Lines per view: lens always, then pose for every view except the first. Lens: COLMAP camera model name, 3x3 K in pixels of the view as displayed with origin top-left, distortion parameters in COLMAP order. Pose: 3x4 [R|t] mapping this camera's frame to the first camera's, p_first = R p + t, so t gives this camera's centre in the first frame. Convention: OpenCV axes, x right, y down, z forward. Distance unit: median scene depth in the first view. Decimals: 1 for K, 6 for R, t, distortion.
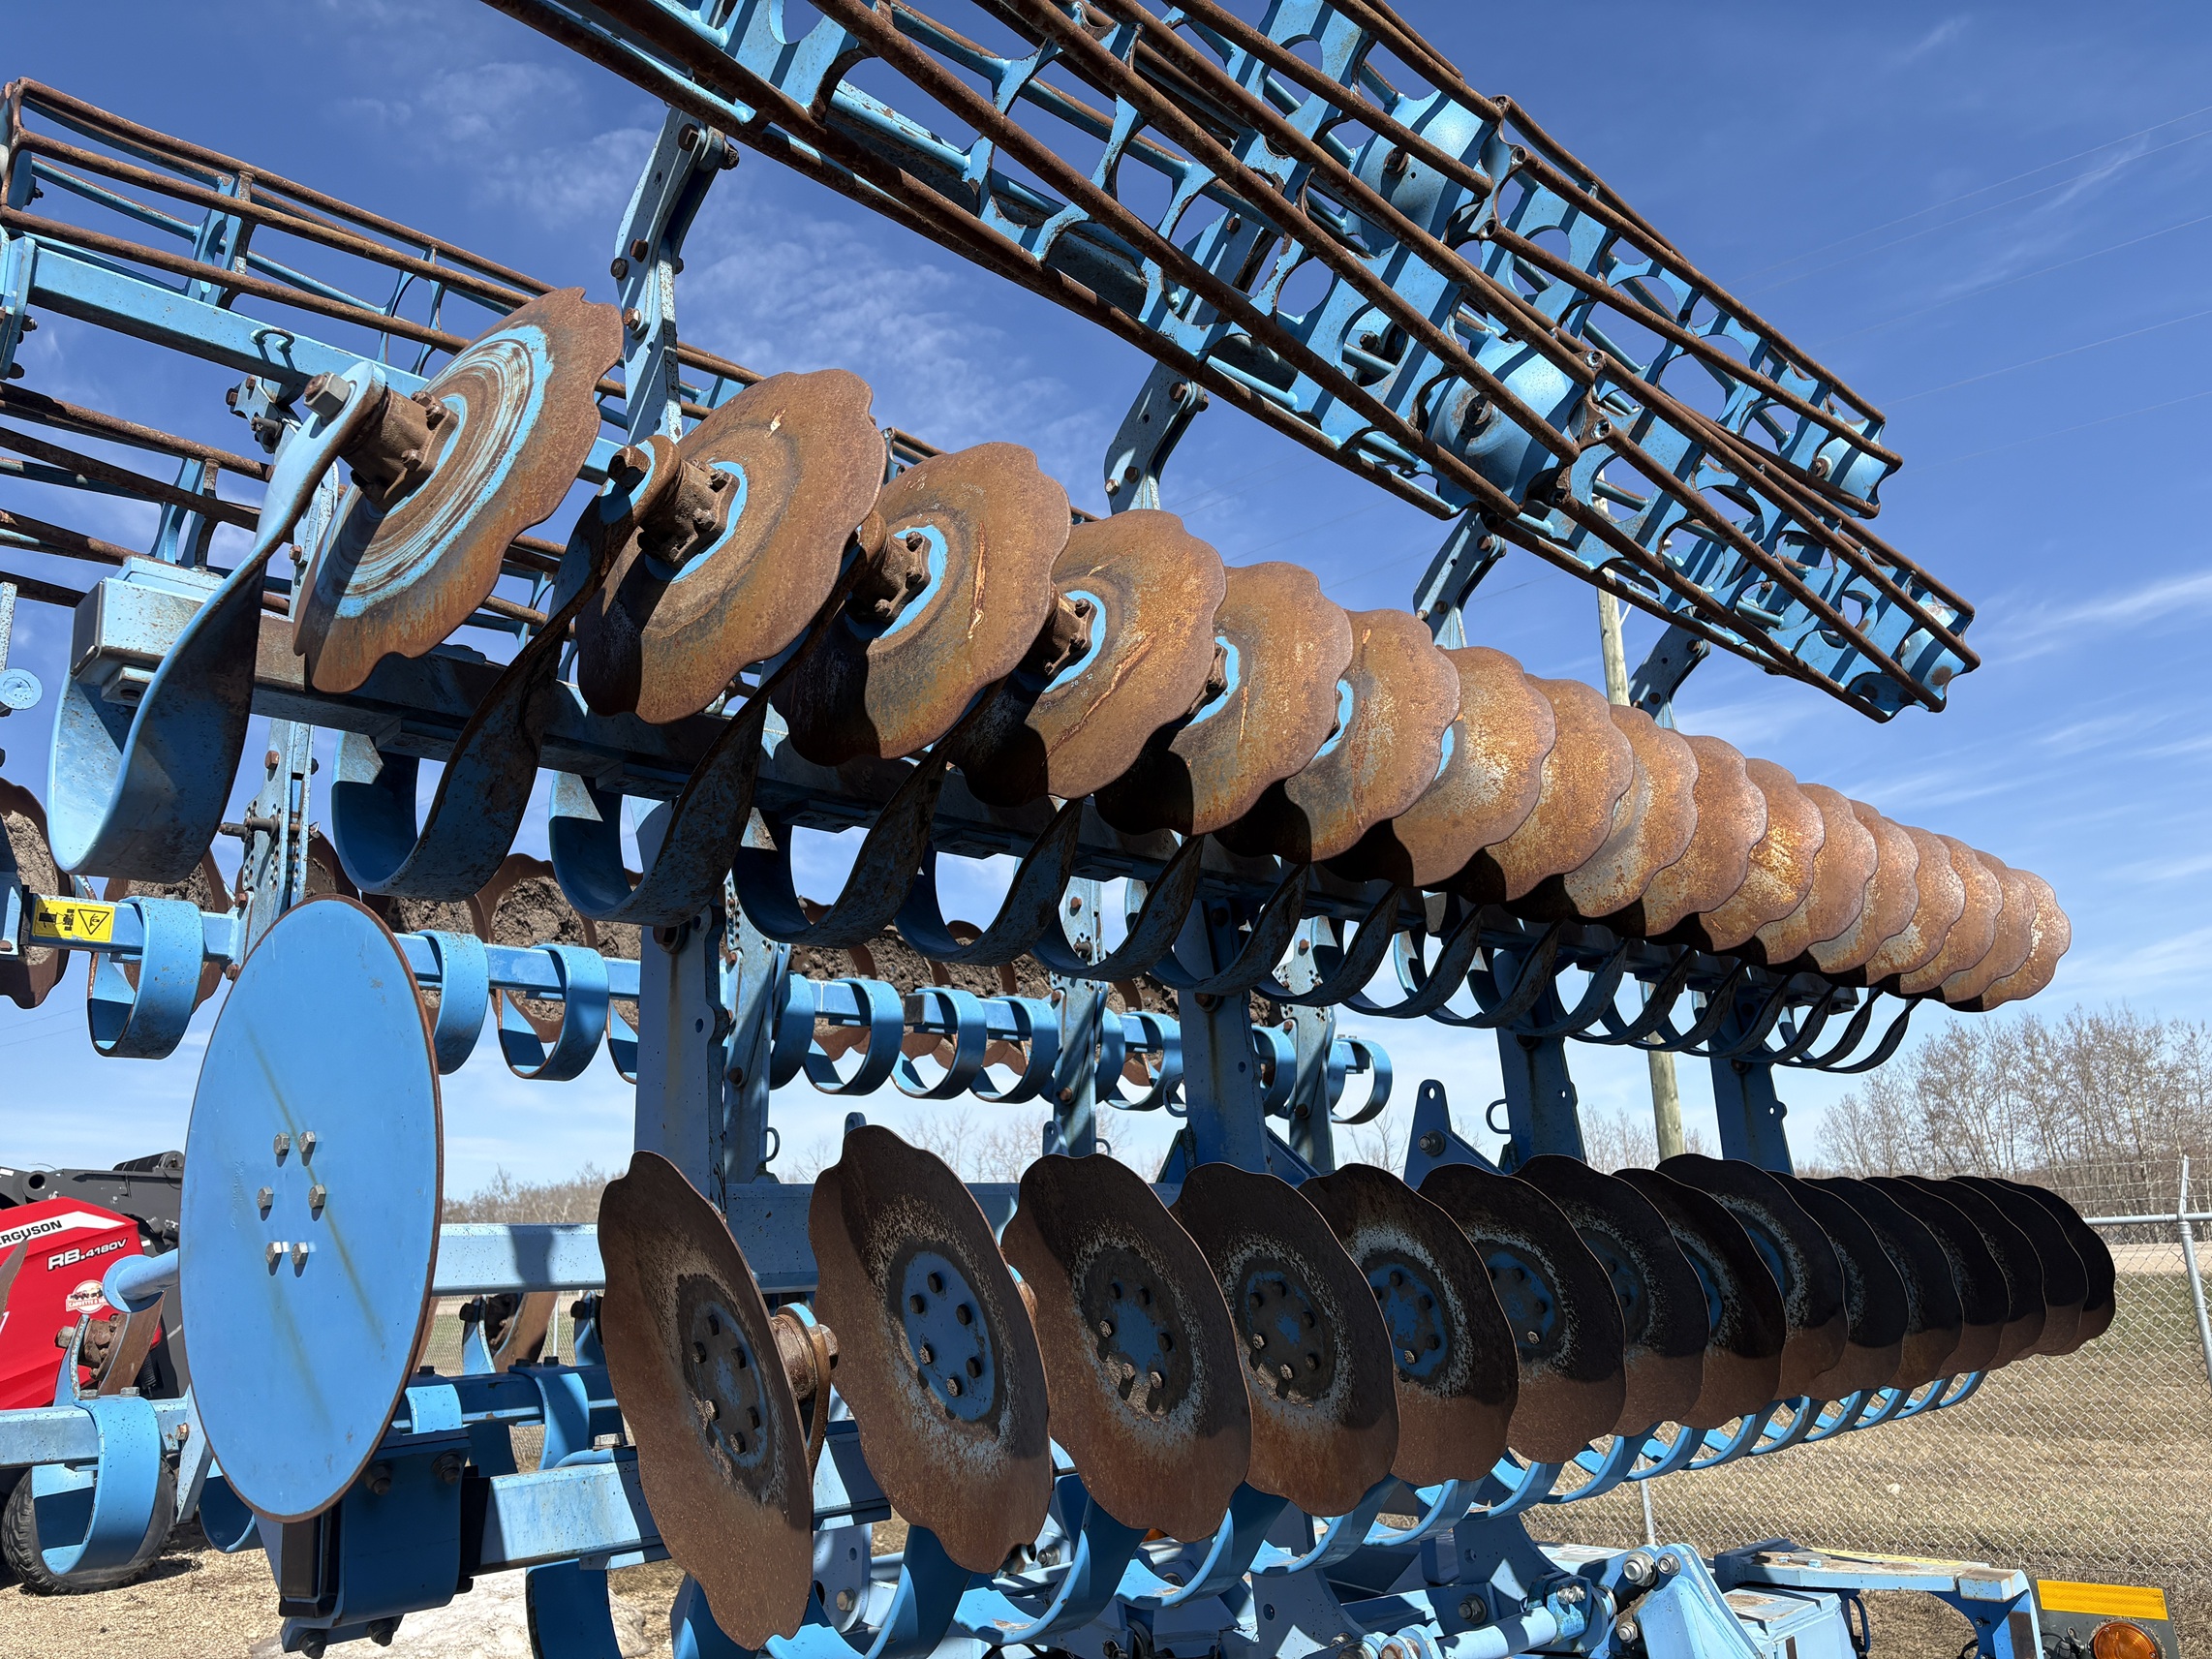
lens RADIAL K [[1669.4, 0, 1105.0], [0, 1669.4, 837.7], [0, 0, 1]] dist [0.048758, -0.044007]
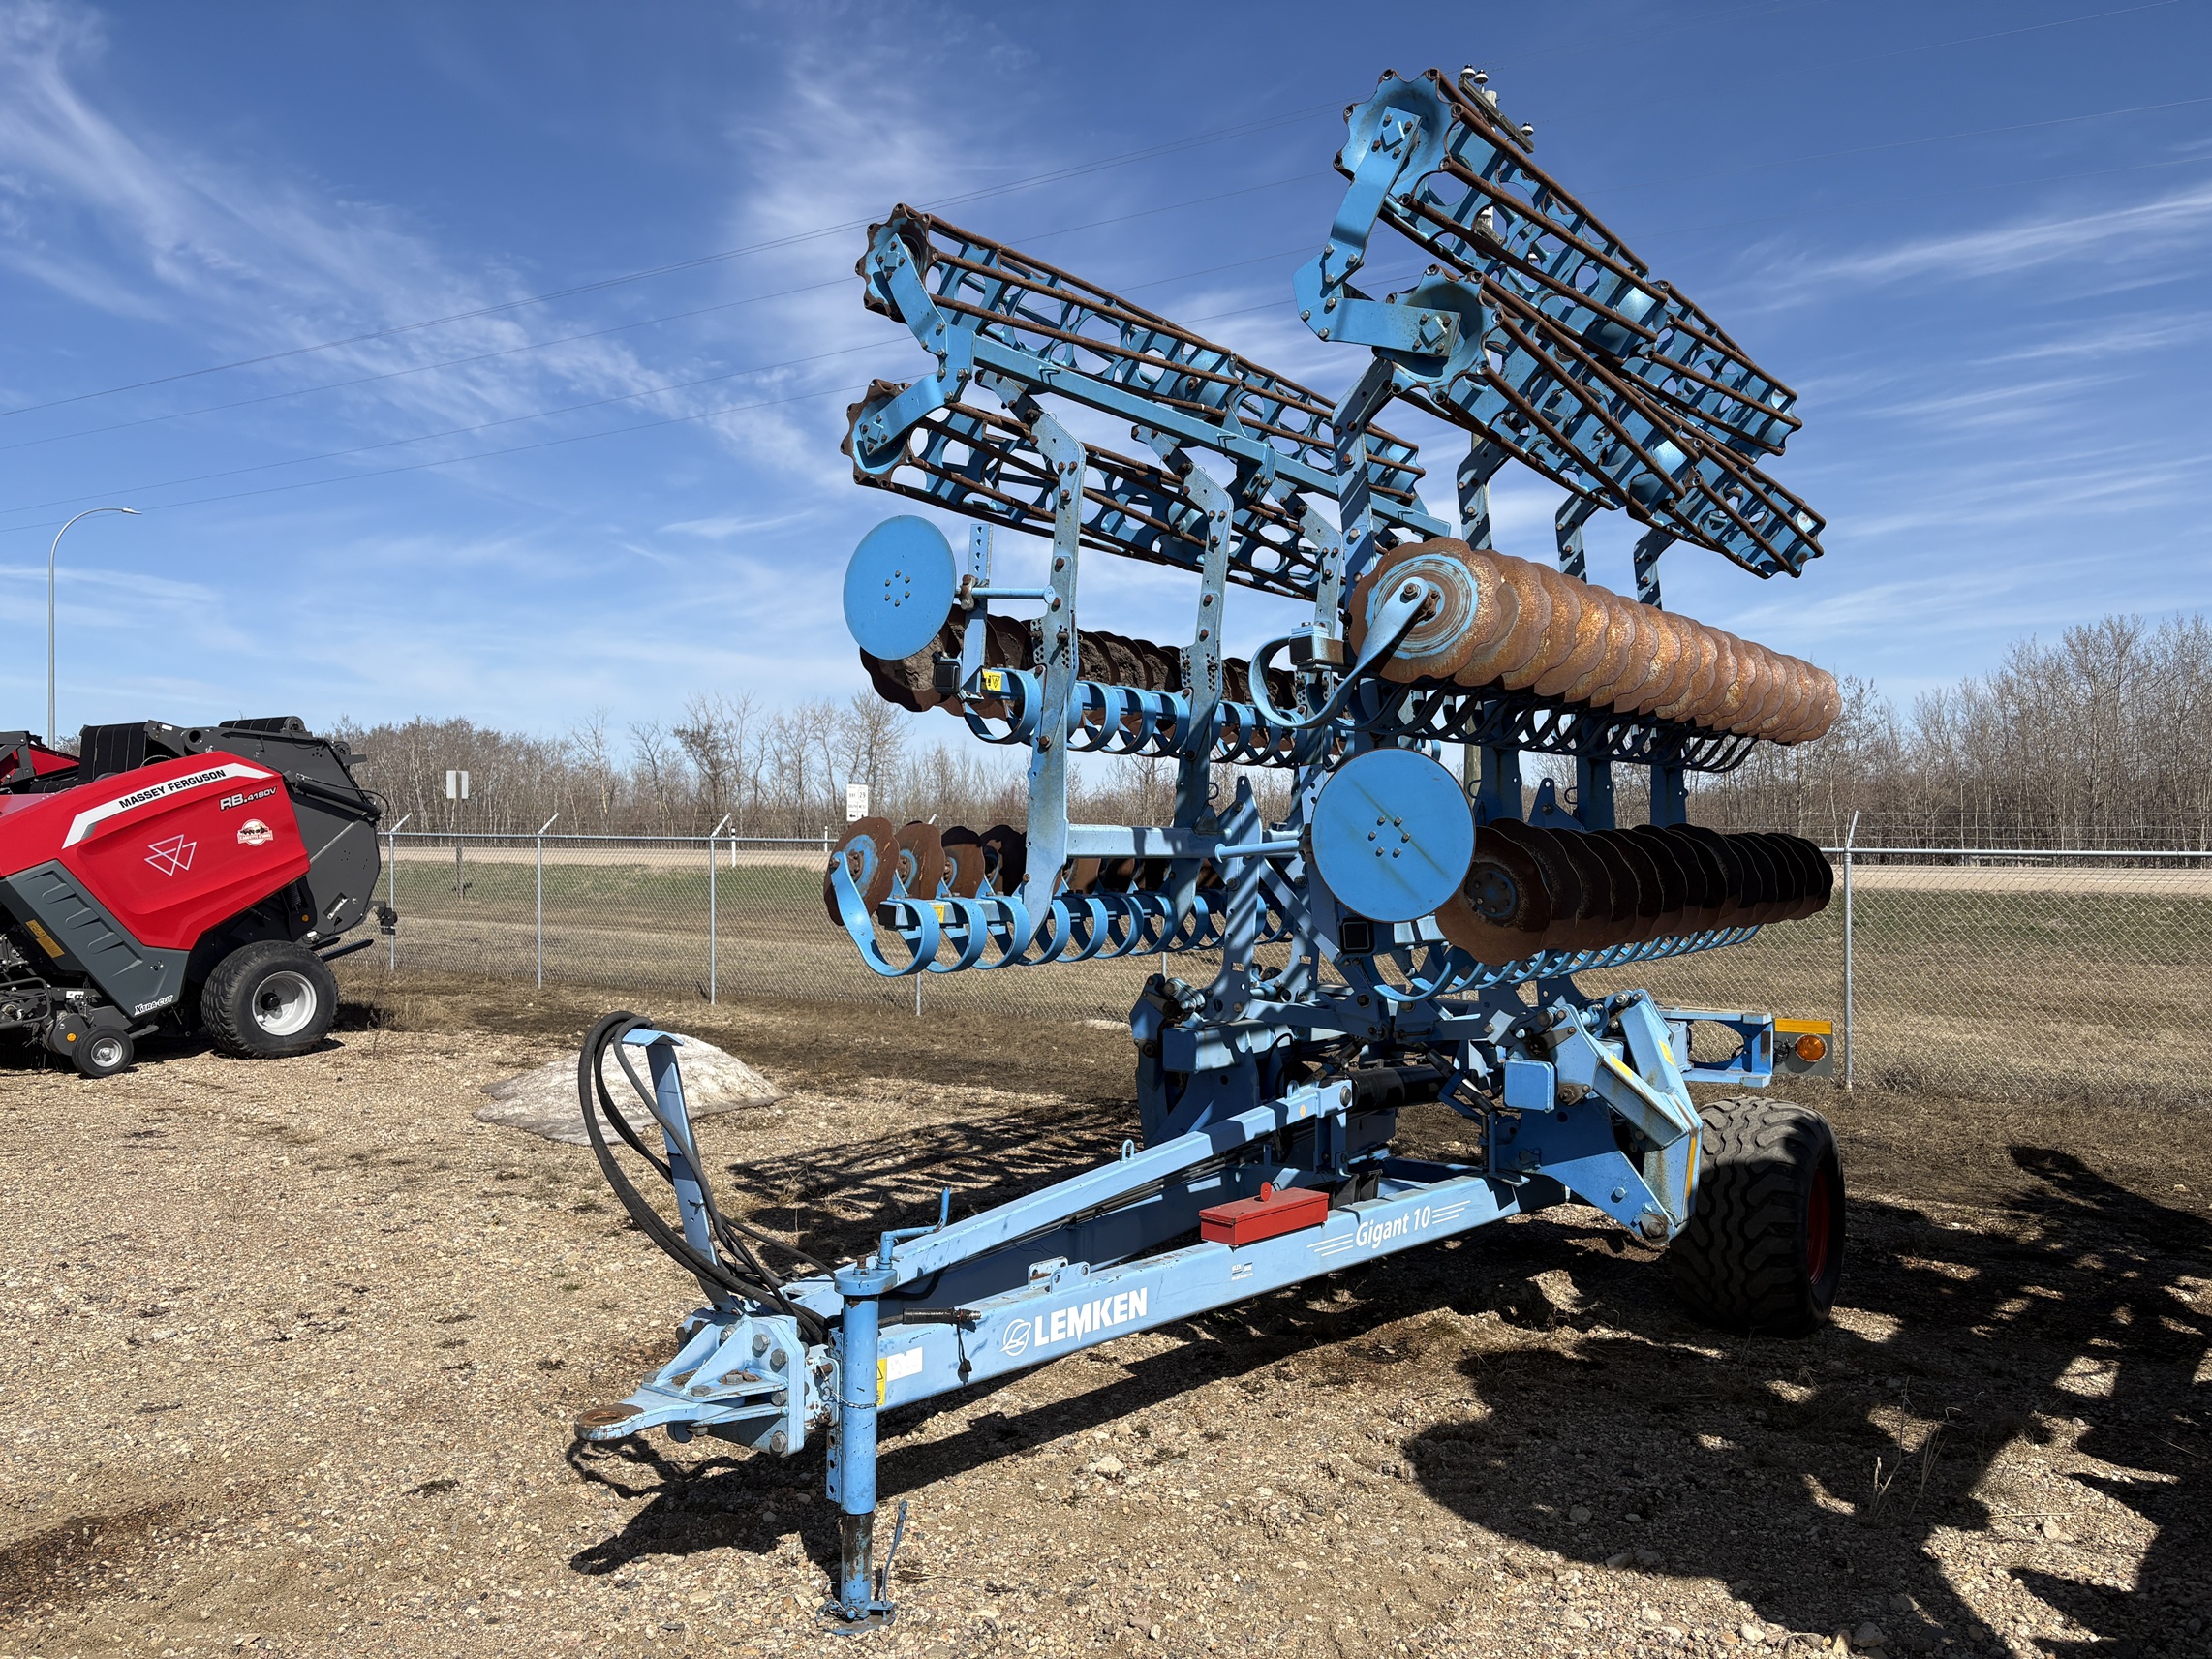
lens RADIAL K [[1669.4, 0, 1094.5], [0, 1669.4, 837.2], [0, 0, 1]] dist [0.048758, -0.044007]
pose [[0.987545, 0.046810, 0.150215, -0.494290], [-0.081657, 0.968557, 0.235010, -0.165165], [-0.134491, -0.244349, 0.960316, -0.681419]]
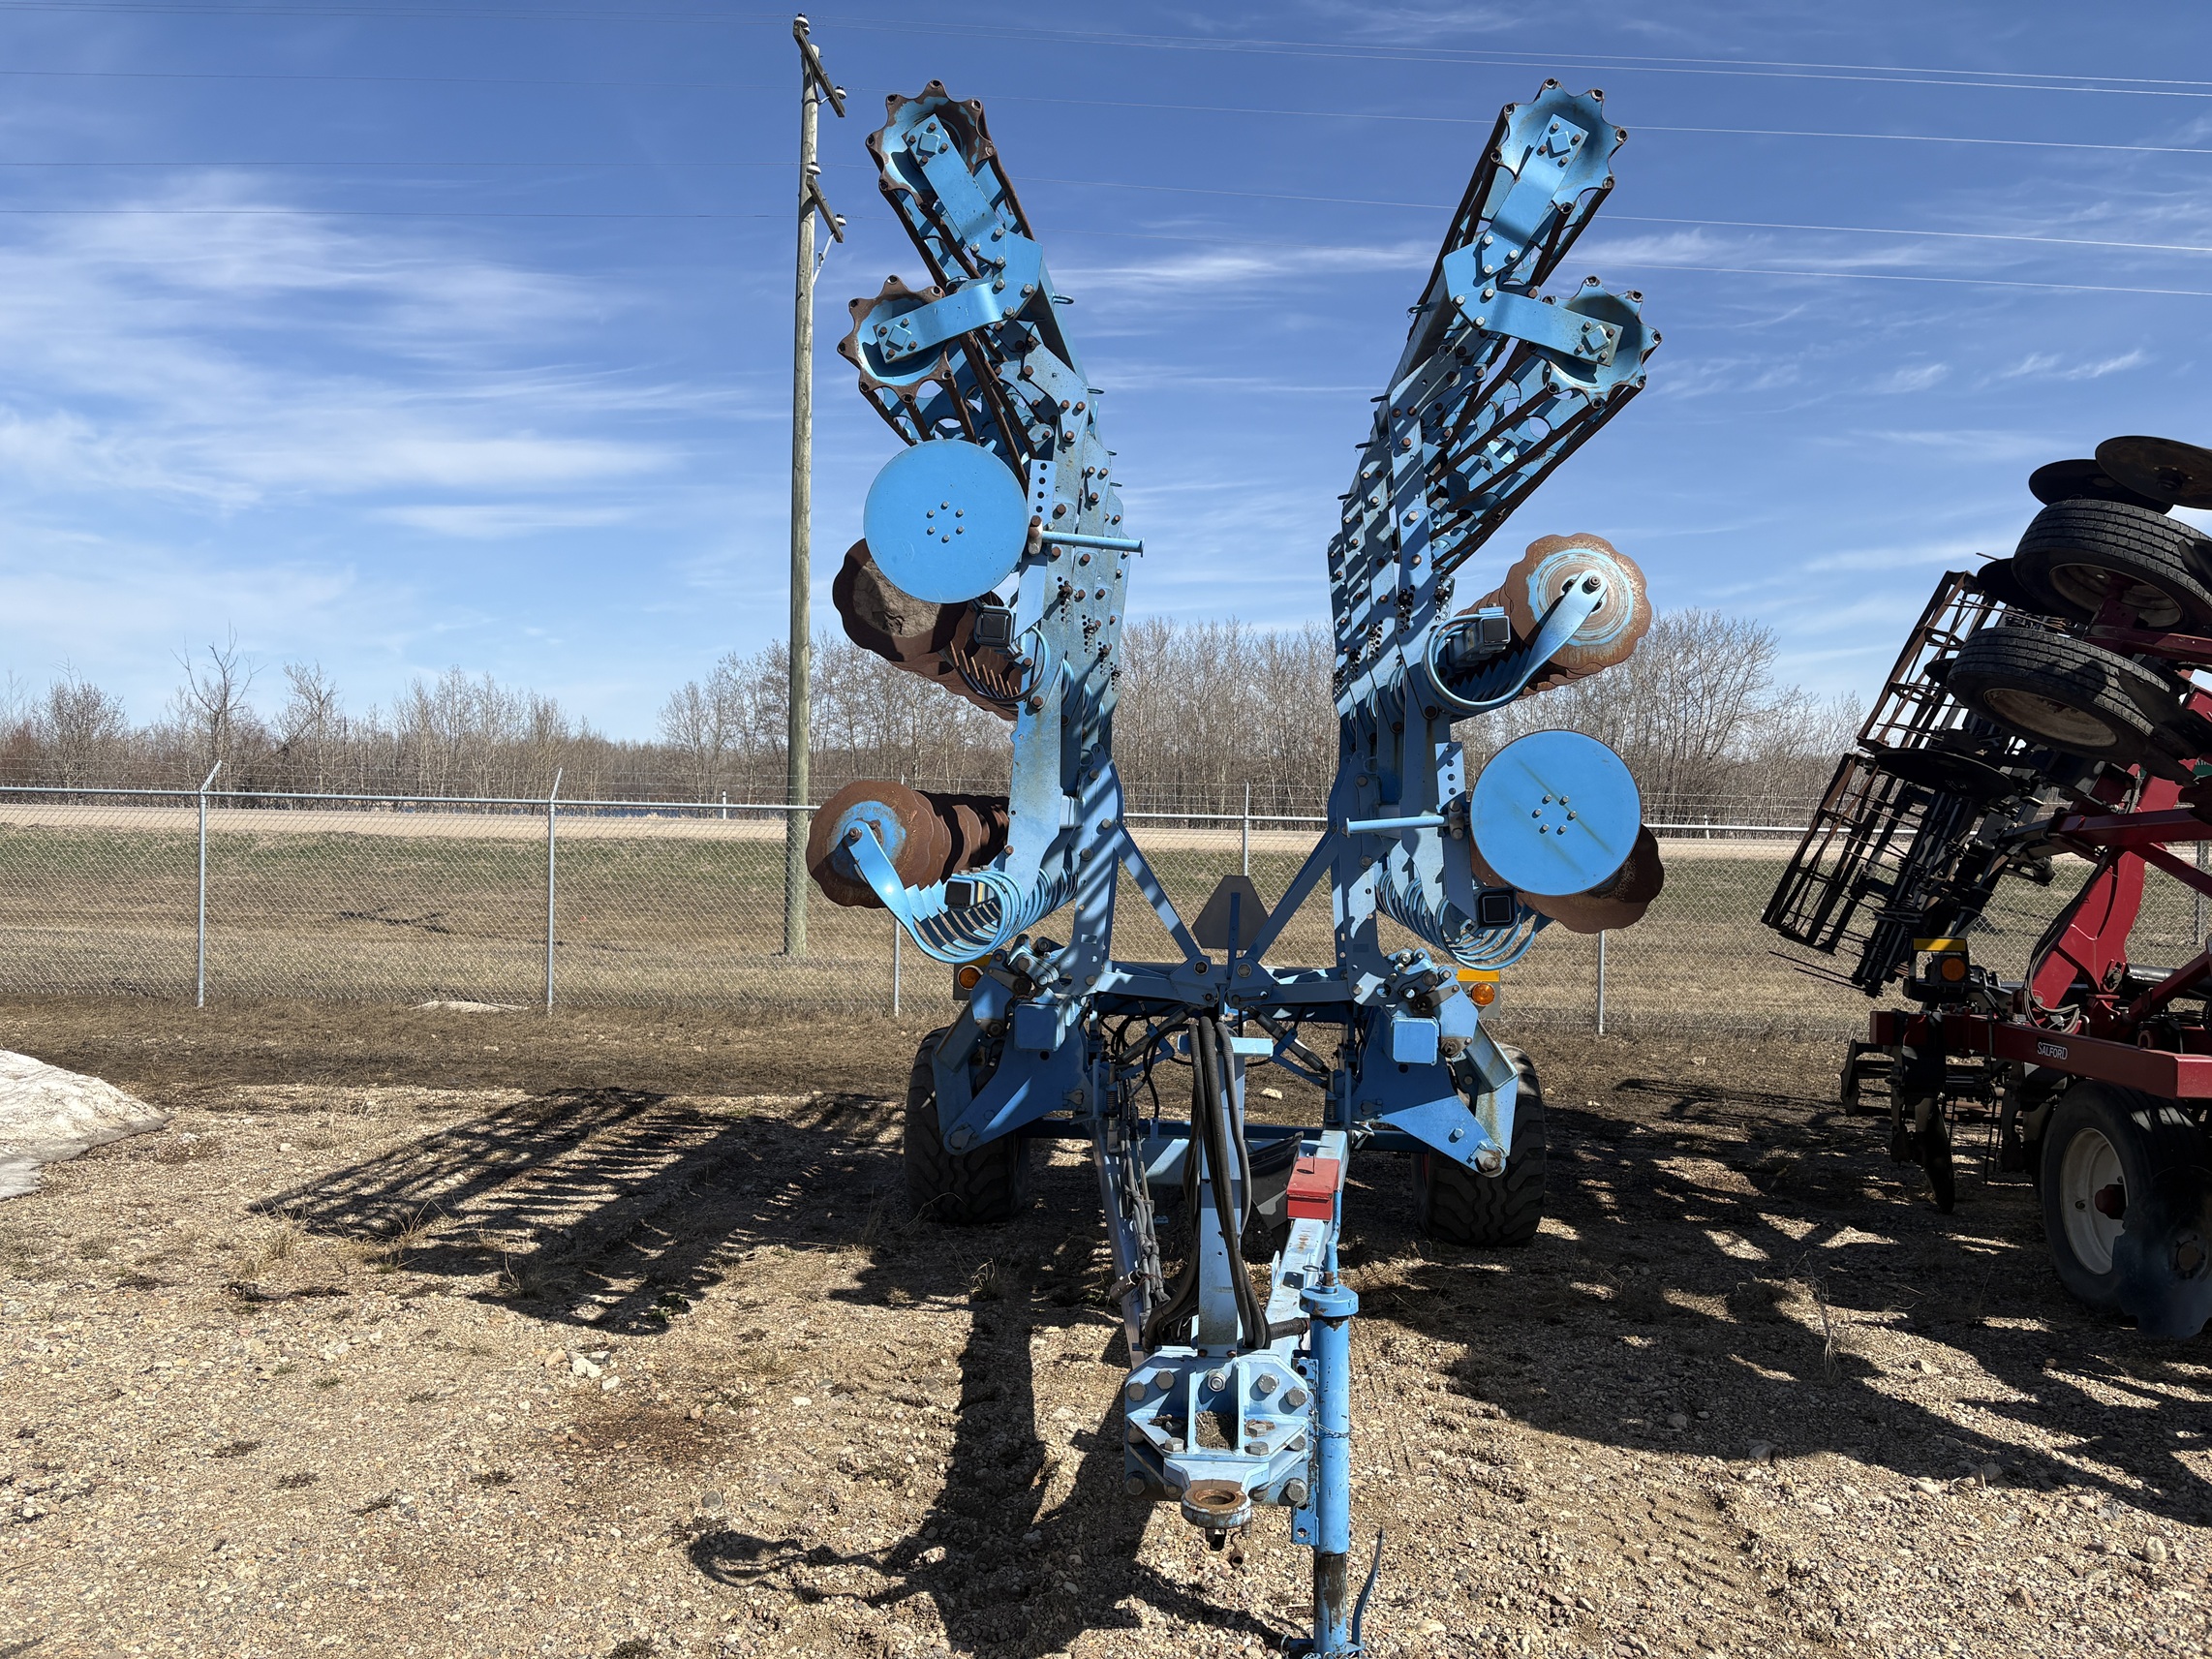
lens RADIAL K [[1669.4, 0, 1097.7], [0, 1669.4, 827.5], [0, 0, 1]] dist [0.048758, -0.044007]
pose [[0.764241, 0.048963, 0.643069, -1.107776], [-0.207349, 0.962829, 0.173109, -0.052458], [-0.610690, -0.265636, 0.745986, -0.335786]]
